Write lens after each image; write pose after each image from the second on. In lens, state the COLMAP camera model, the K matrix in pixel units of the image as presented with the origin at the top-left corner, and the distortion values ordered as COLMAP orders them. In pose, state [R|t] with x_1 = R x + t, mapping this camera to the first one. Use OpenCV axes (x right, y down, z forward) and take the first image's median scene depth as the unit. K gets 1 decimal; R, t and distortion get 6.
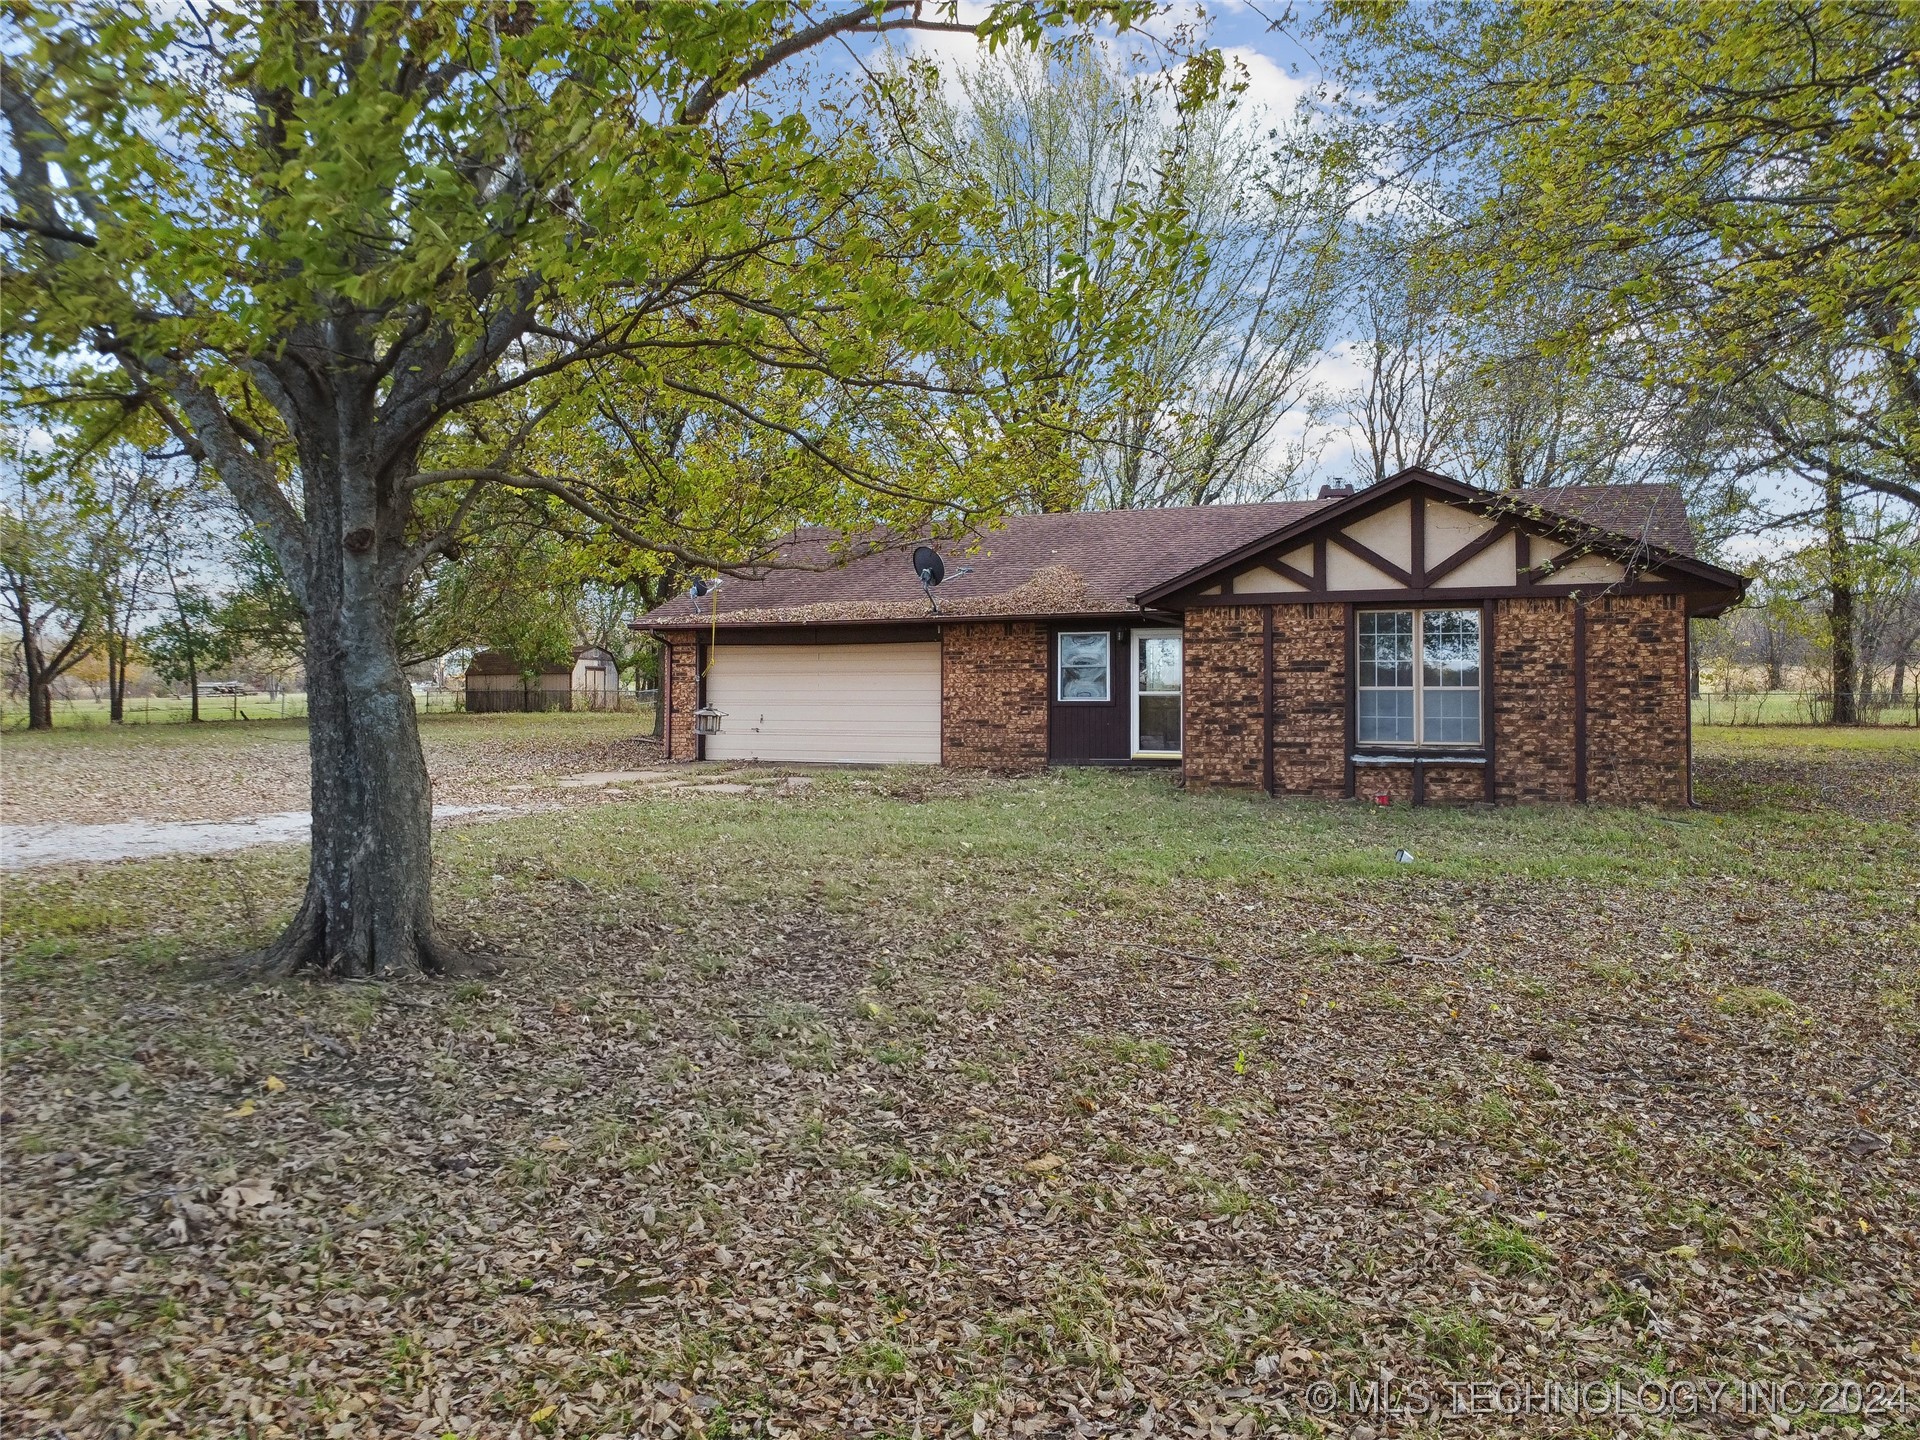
lens RADIAL K [[1407.1, 0, 960.0], [0, 1407.1, 720.0], [0, 0, 1]] dist [-0.023094, -0.014942]
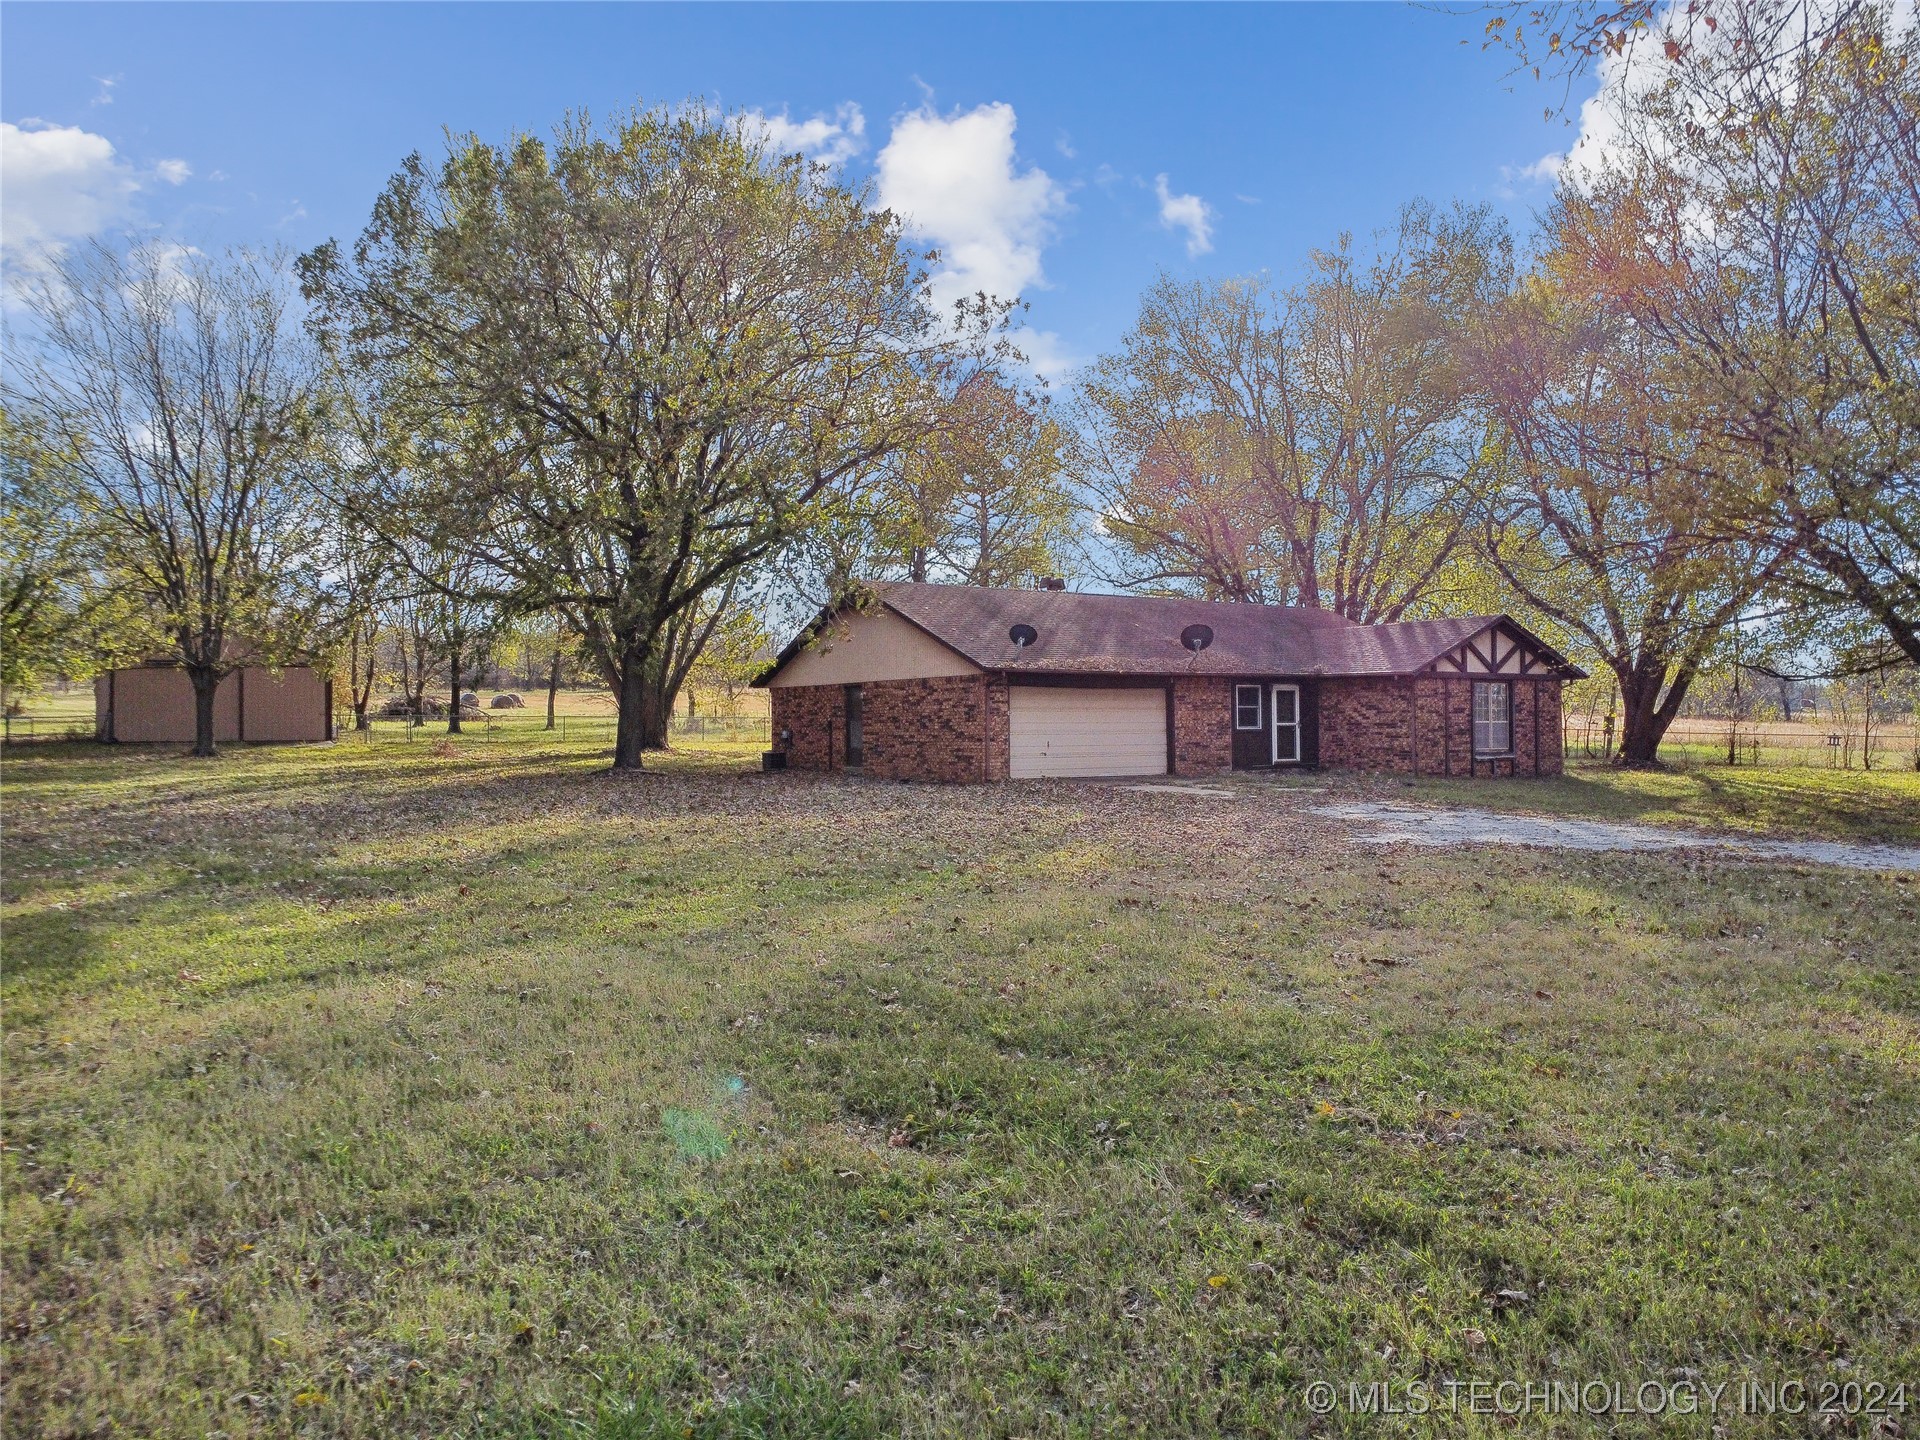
lens RADIAL K [[1407.1, 0, 960.0], [0, 1407.1, 720.0], [0, 0, 1]] dist [-0.023094, -0.014942]
pose [[0.532808, -0.004818, 0.846223, -1.737300], [0.013839, 0.999900, -0.003021, -0.028568], [-0.846123, 0.013320, 0.532821, 0.541417]]
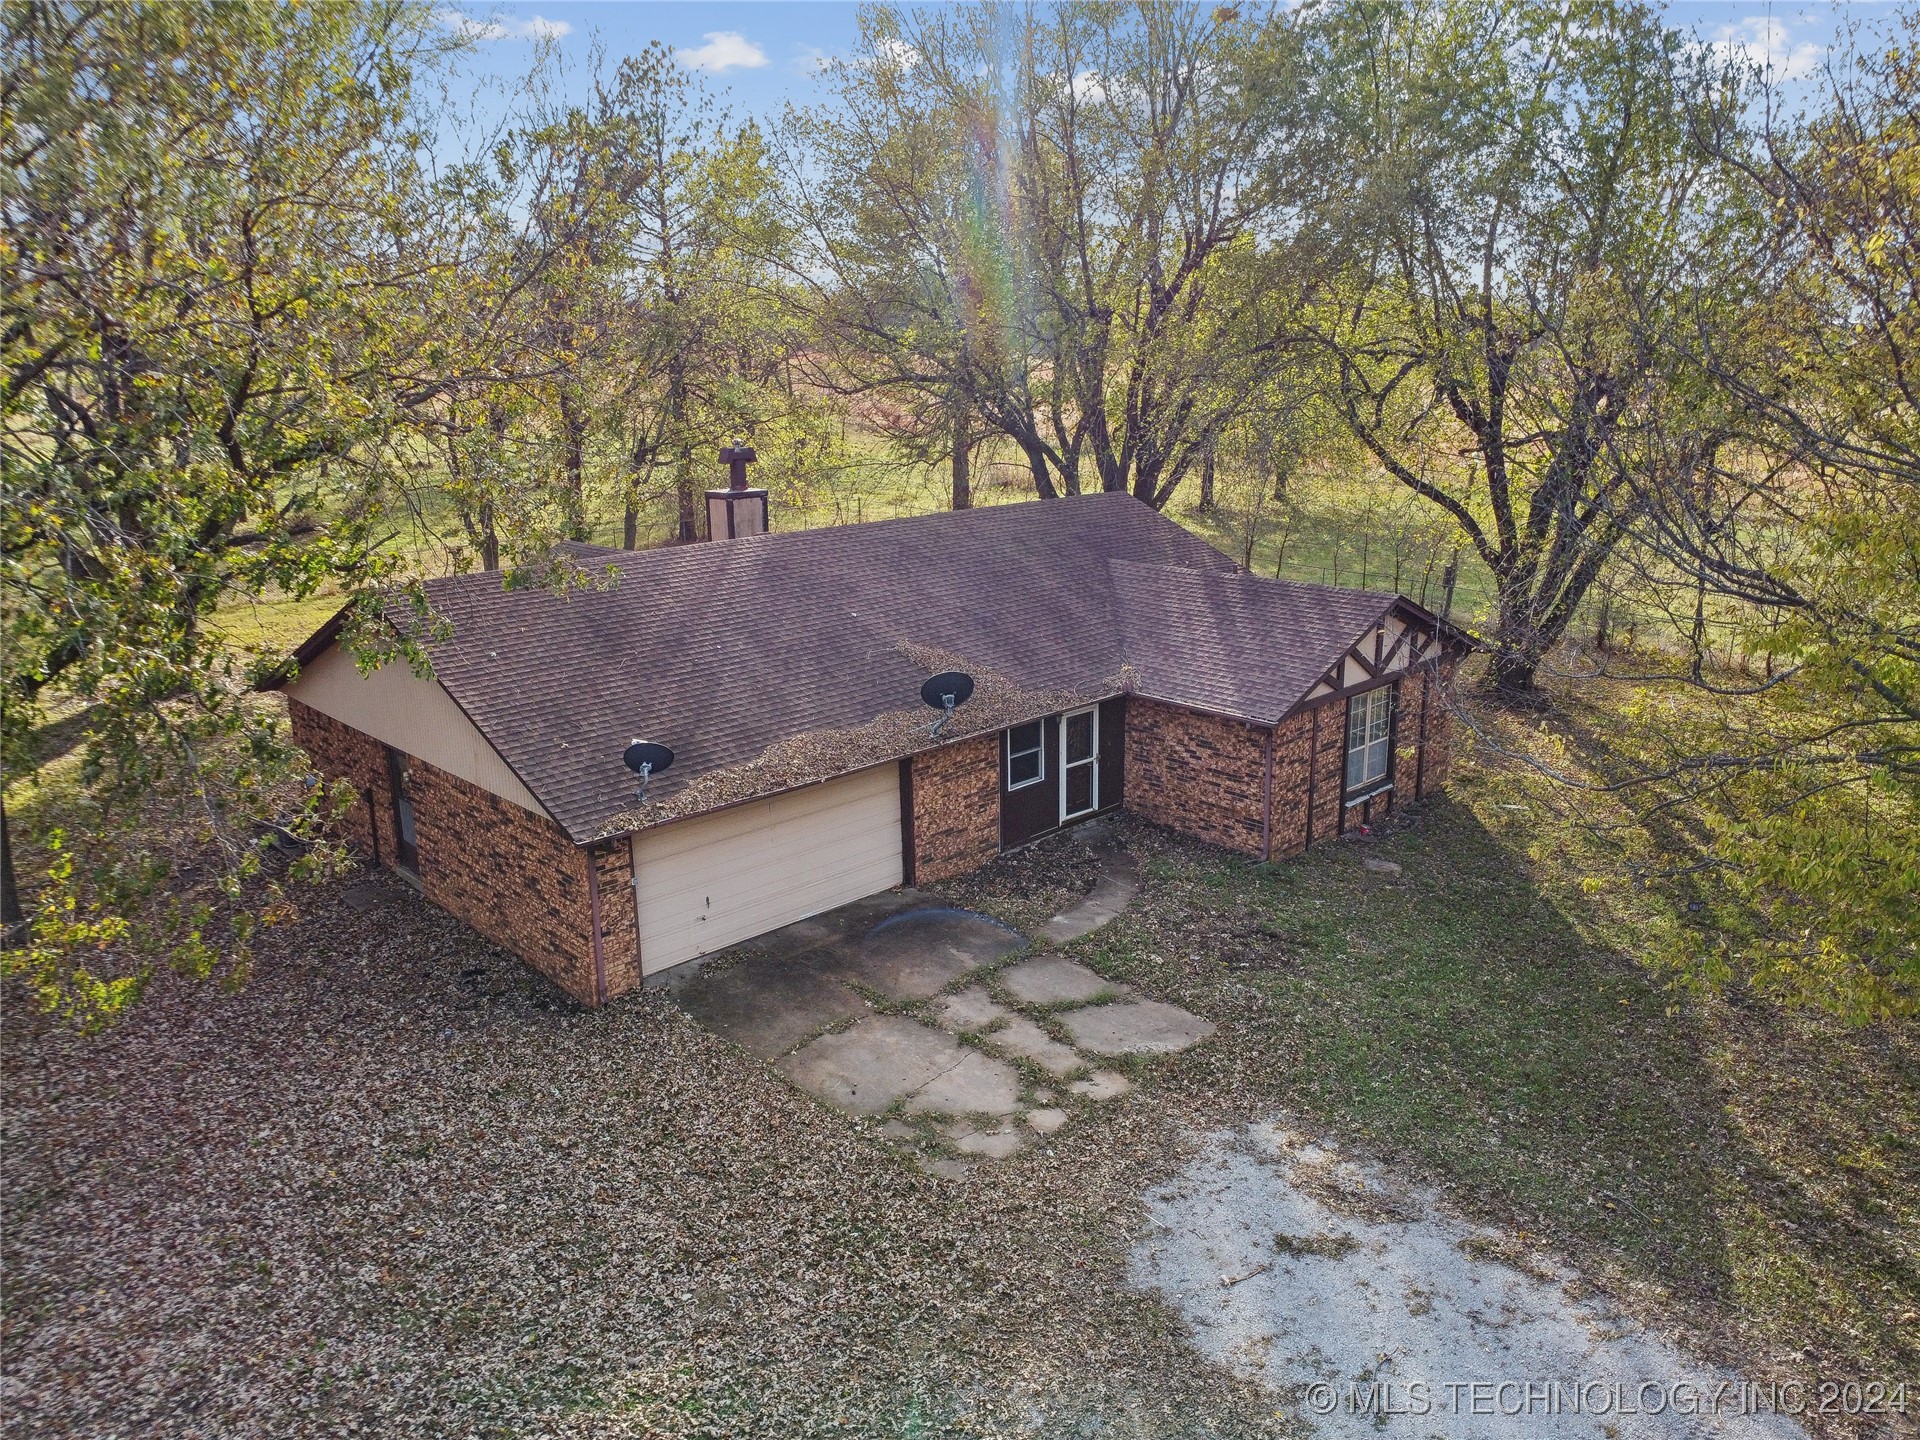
lens RADIAL K [[1407.1, 0, 960.0], [0, 1407.1, 720.0], [0, 0, 1]] dist [-0.023094, -0.014942]
pose [[0.373996, -0.258358, 0.890718, -1.035829], [0.019014, 0.962349, 0.271151, -0.420772], [-0.927235, -0.084473, 0.364827, 0.829345]]
